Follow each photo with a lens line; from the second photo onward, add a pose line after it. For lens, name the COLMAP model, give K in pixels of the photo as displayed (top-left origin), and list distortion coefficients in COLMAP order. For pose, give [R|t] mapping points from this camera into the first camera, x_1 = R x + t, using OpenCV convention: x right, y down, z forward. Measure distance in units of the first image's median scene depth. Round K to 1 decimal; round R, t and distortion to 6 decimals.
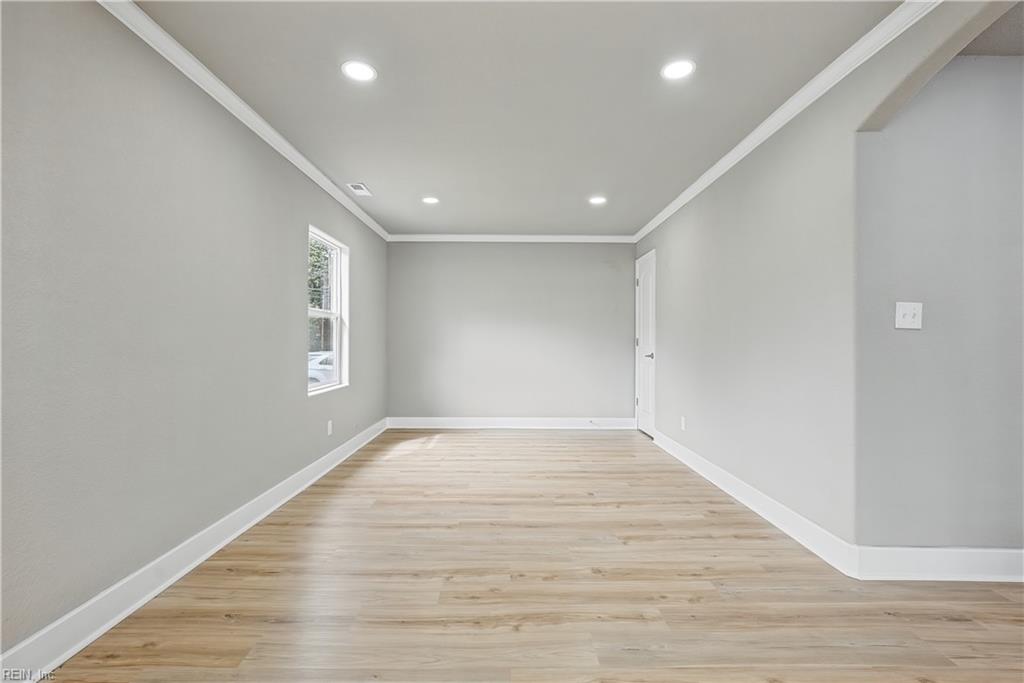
lens RADIAL K [[454.9, 0, 504.5], [0, 454.9, 337.2], [0, 0, 1]] dist [0.004723, 0.000436]
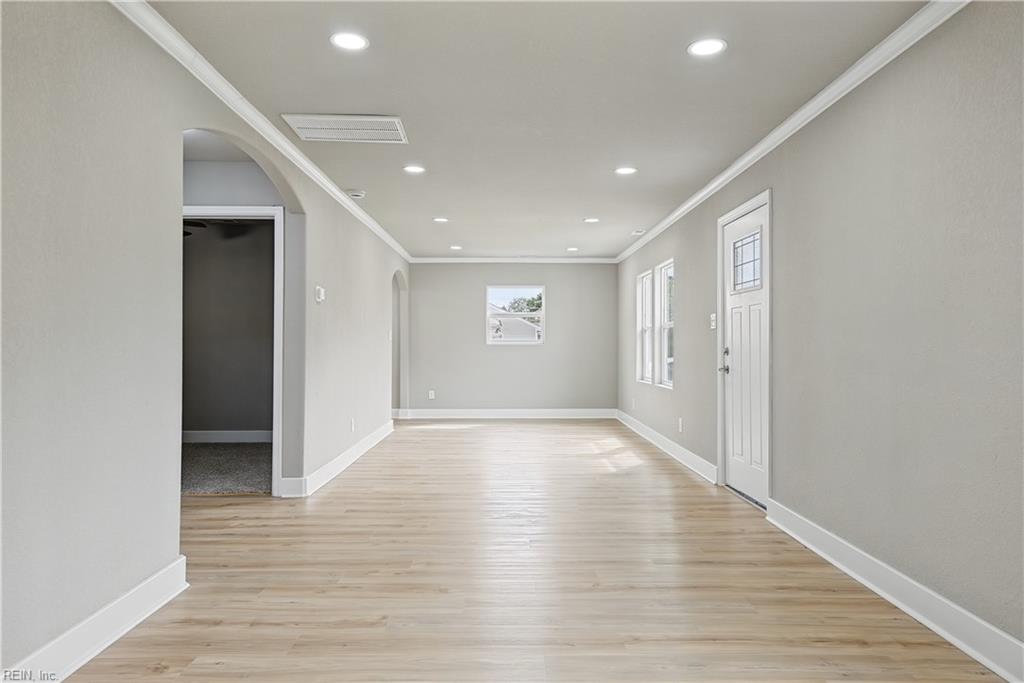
lens RADIAL K [[673.9, 0, 518.4], [0, 673.9, 344.6], [0, 0, 1]] dist [0.027423, 0.004482]
pose [[-0.999643, -0.005736, -0.026113, 0.062614], [-0.005412, 0.999908, -0.012453, 0.016486], [0.026182, -0.012307, -0.999581, 1.725766]]
